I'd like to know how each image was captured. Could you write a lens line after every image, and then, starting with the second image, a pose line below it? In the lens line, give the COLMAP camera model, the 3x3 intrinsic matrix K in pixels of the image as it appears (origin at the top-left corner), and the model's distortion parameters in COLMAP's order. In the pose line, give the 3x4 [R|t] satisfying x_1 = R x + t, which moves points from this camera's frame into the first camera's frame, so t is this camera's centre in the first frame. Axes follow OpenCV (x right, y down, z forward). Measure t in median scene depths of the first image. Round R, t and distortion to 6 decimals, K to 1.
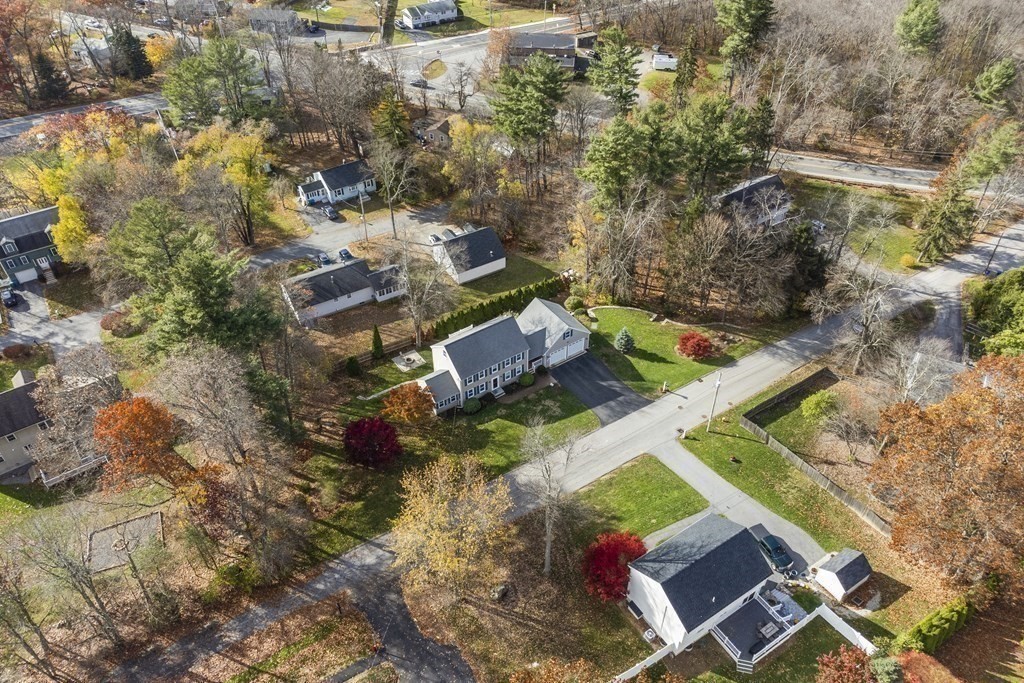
lens RADIAL K [[806.2, 0, 563.7], [0, 806.2, 341.7], [0, 0, 1]] dist [0.010758, 0.010608]
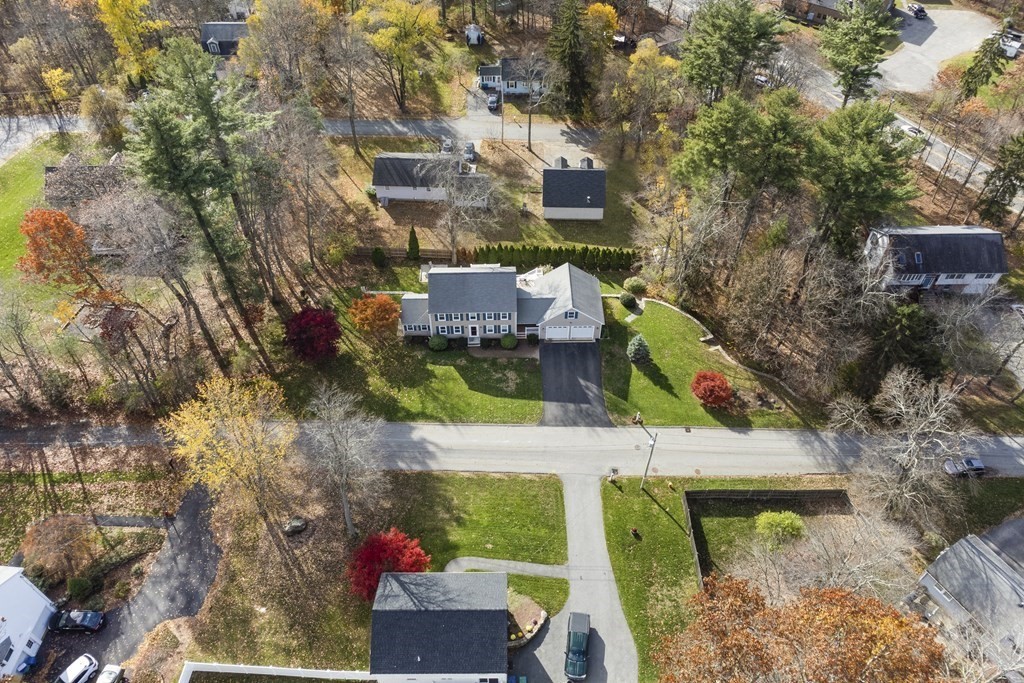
lens RADIAL K [[806.2, 0, 563.7], [0, 806.2, 341.7], [0, 0, 1]] dist [0.010758, 0.010608]
pose [[0.820347, 0.416547, -0.391816, 0.371394], [-0.366747, 0.908914, 0.198425, -0.160655], [0.438780, -0.019080, 0.898392, 0.210865]]
